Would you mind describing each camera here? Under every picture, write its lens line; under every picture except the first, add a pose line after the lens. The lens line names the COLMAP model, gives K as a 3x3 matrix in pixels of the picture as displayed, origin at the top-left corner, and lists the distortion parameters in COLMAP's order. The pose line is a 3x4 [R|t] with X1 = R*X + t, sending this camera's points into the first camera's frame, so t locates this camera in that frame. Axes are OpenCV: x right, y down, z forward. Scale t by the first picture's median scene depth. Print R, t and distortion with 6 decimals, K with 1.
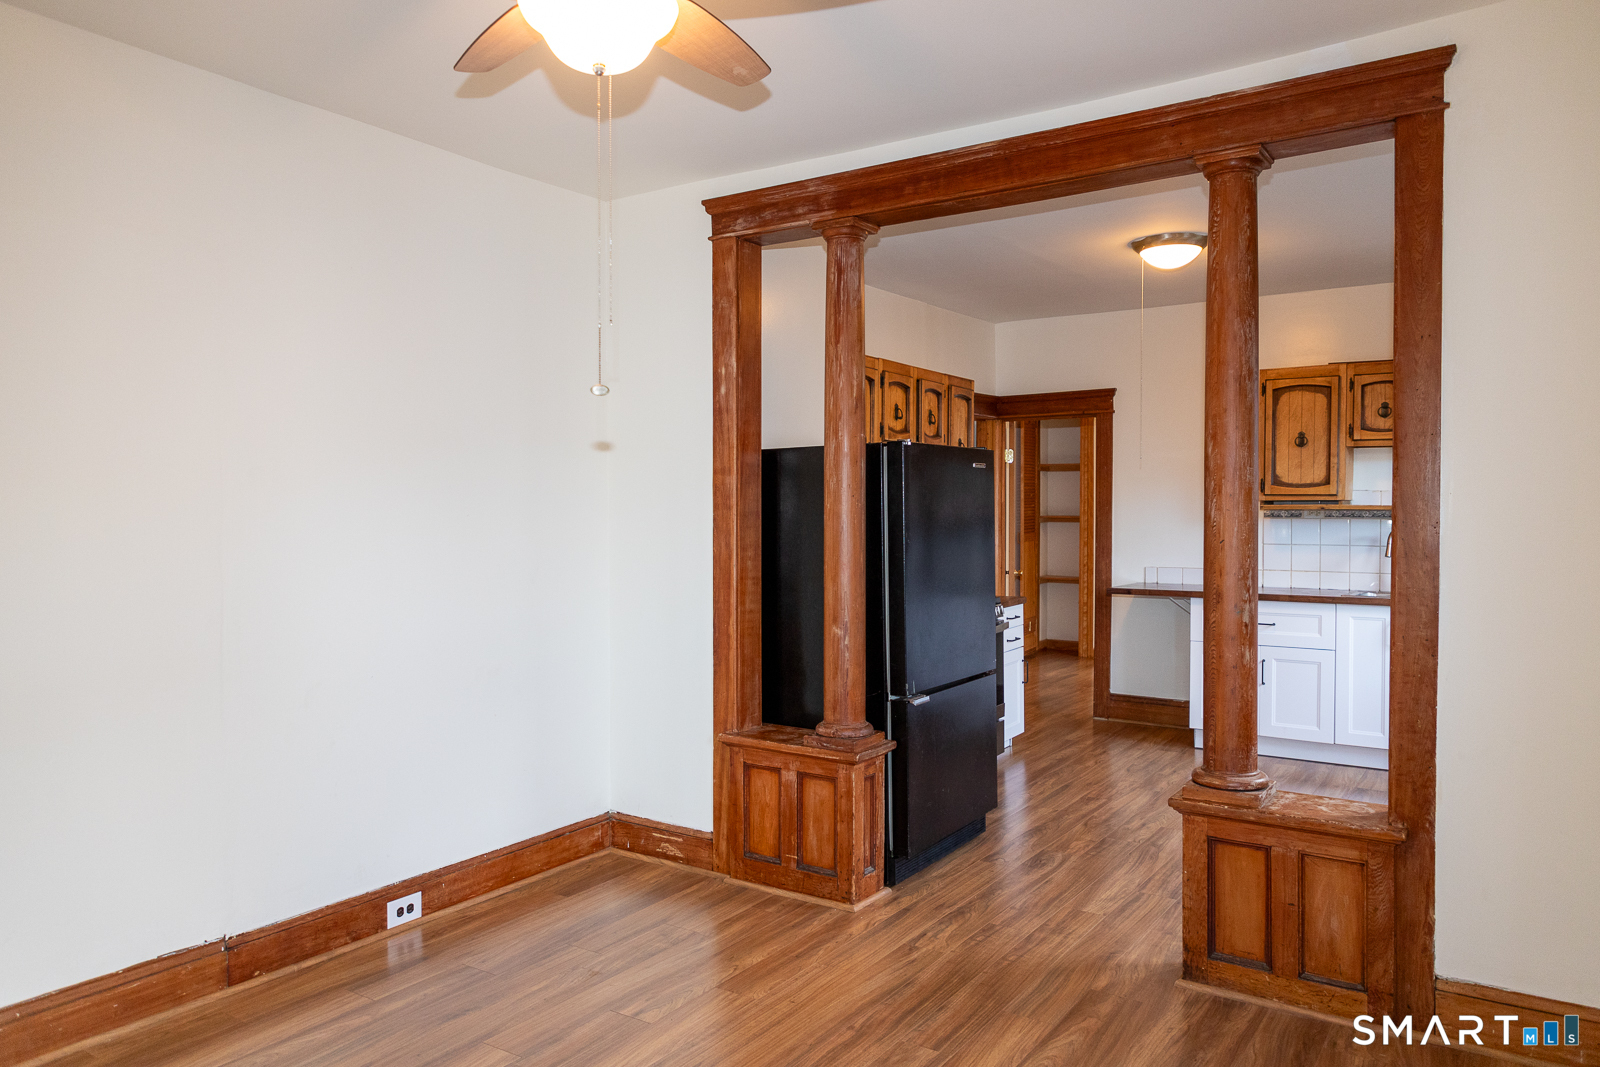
lens RADIAL K [[1126.0, 0, 801.2], [0, 1126.0, 527.4], [0, 0, 1]] dist [0.007470, -0.003458]
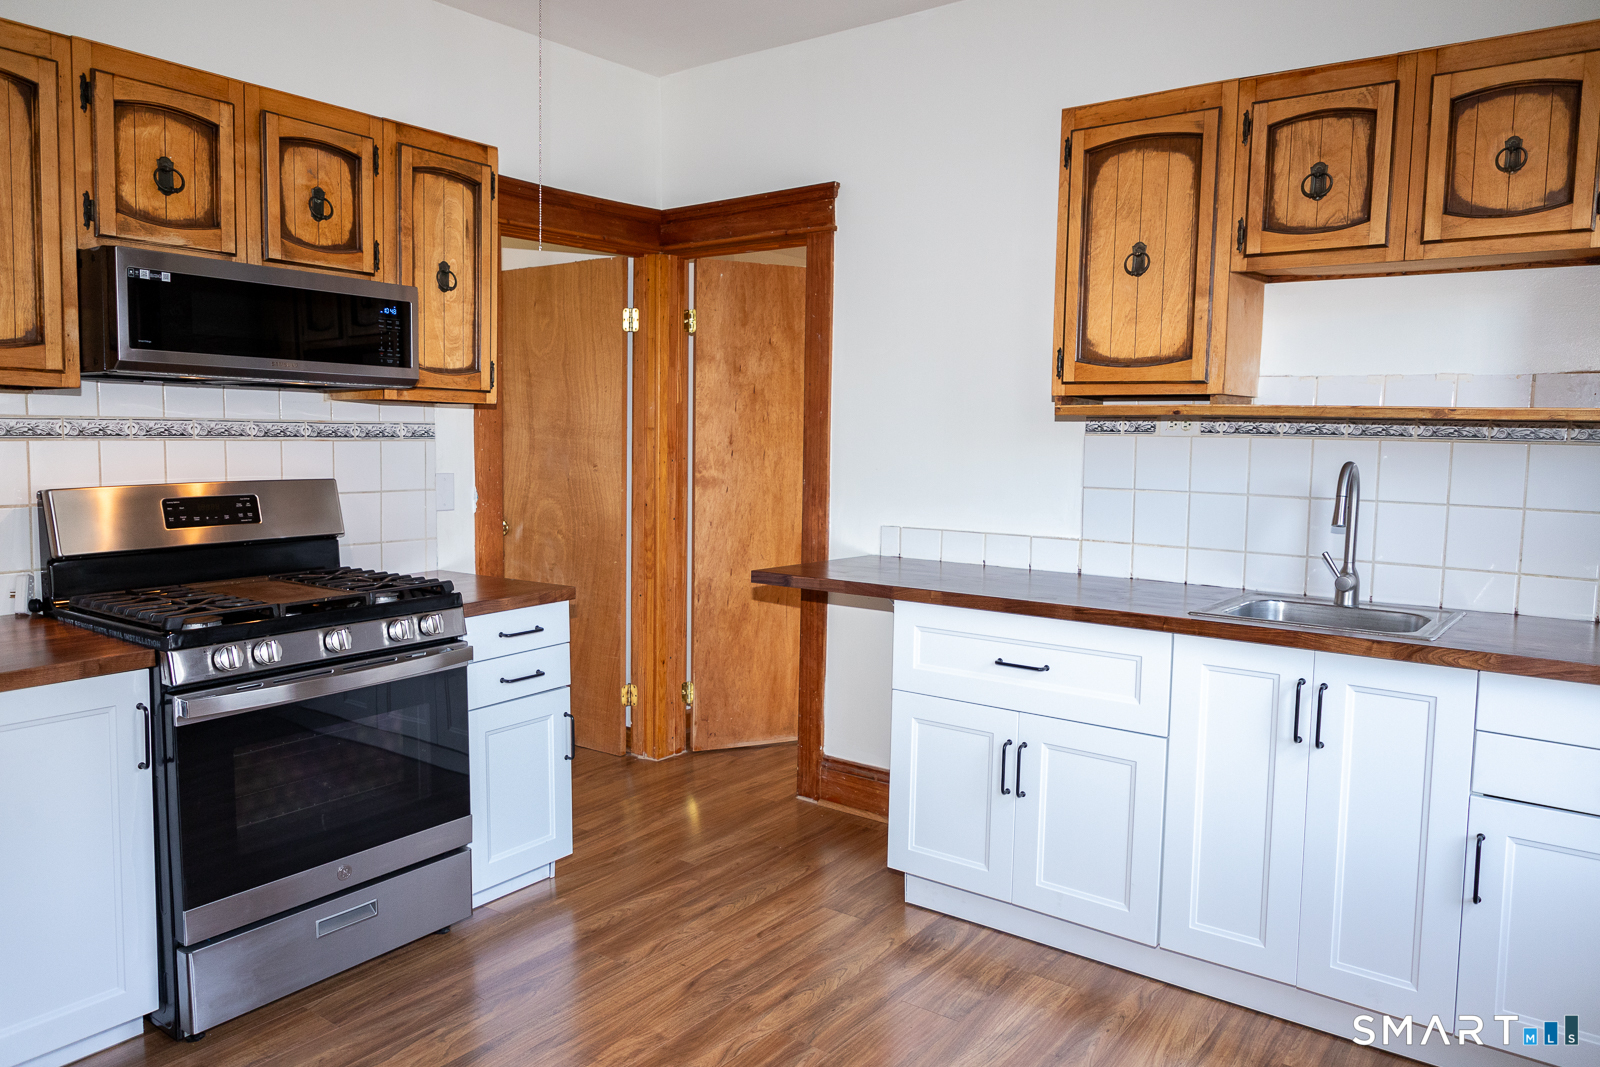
lens RADIAL K [[1126.0, 0, 793.0], [0, 1126.0, 525.7], [0, 0, 1]] dist [0.007470, -0.003458]
pose [[0.997677, 0.018200, -0.065645, 0.338376], [-0.013721, 0.997588, 0.068045, -0.000073], [0.066725, -0.066986, 0.995520, 0.534908]]
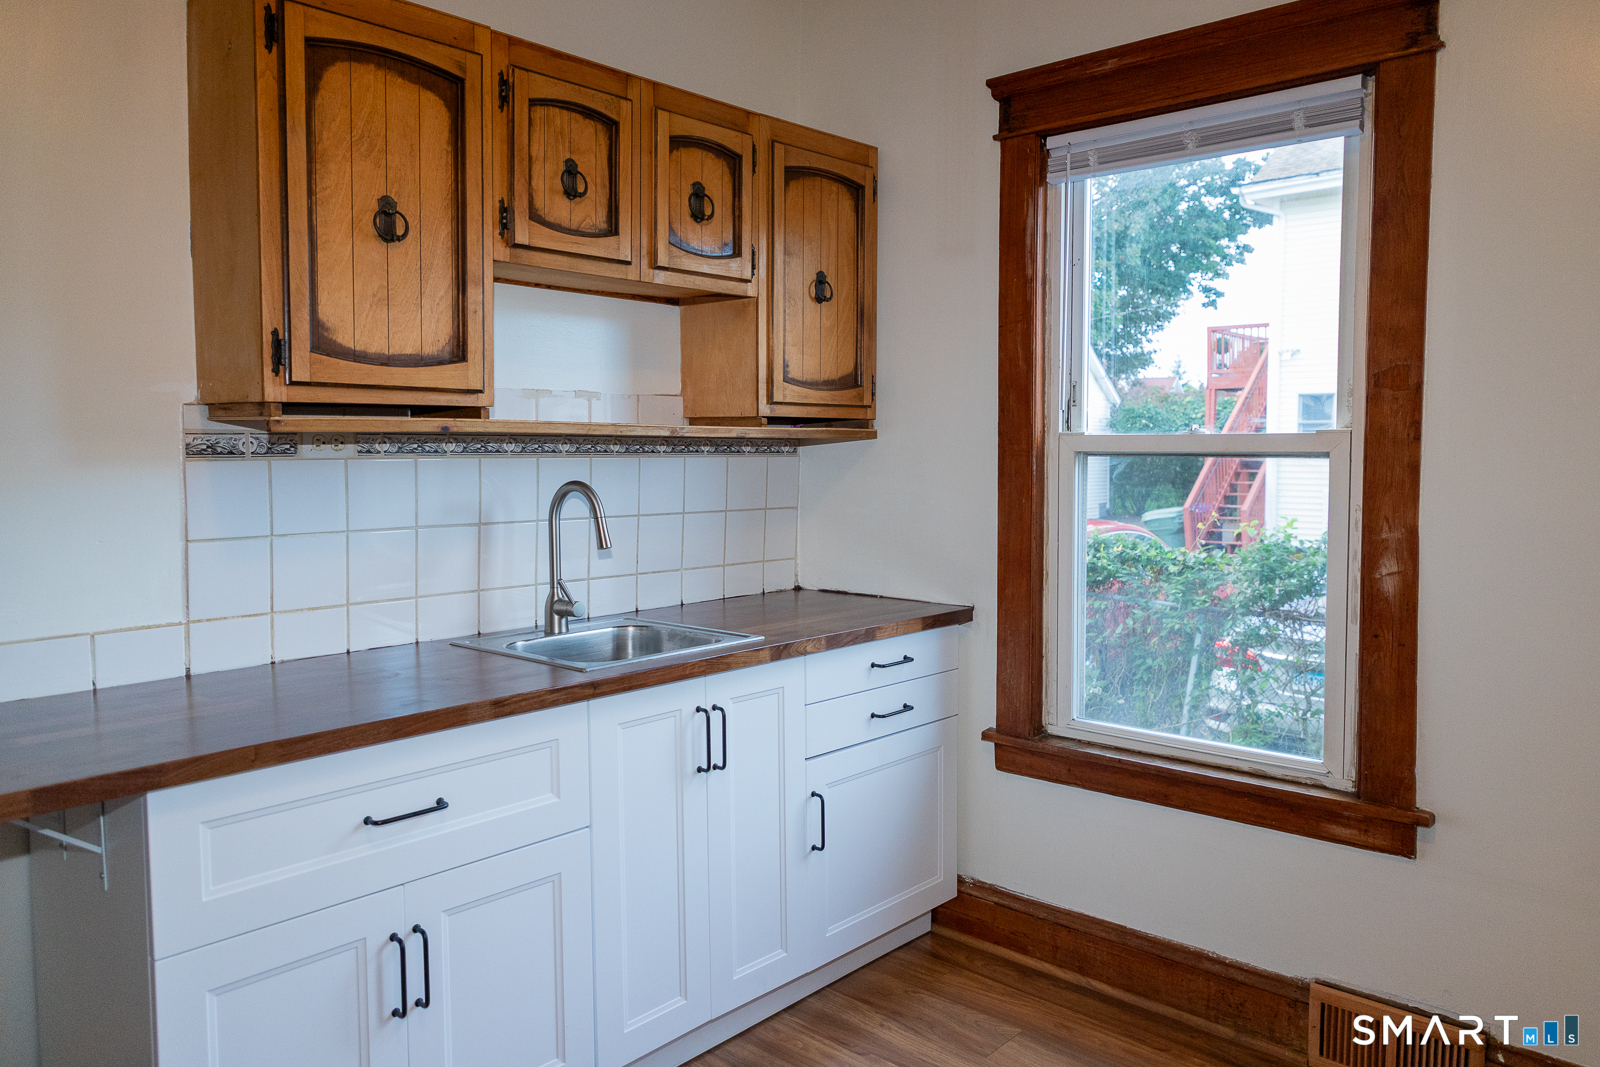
lens RADIAL K [[1126.0, 0, 813.4], [0, 1126.0, 513.6], [0, 0, 1]] dist [0.007470, -0.003458]
pose [[0.147907, -0.062782, 0.987007, 0.130355], [0.019656, 0.997973, 0.060534, -0.009376], [-0.988806, 0.010447, 0.148841, 0.832524]]
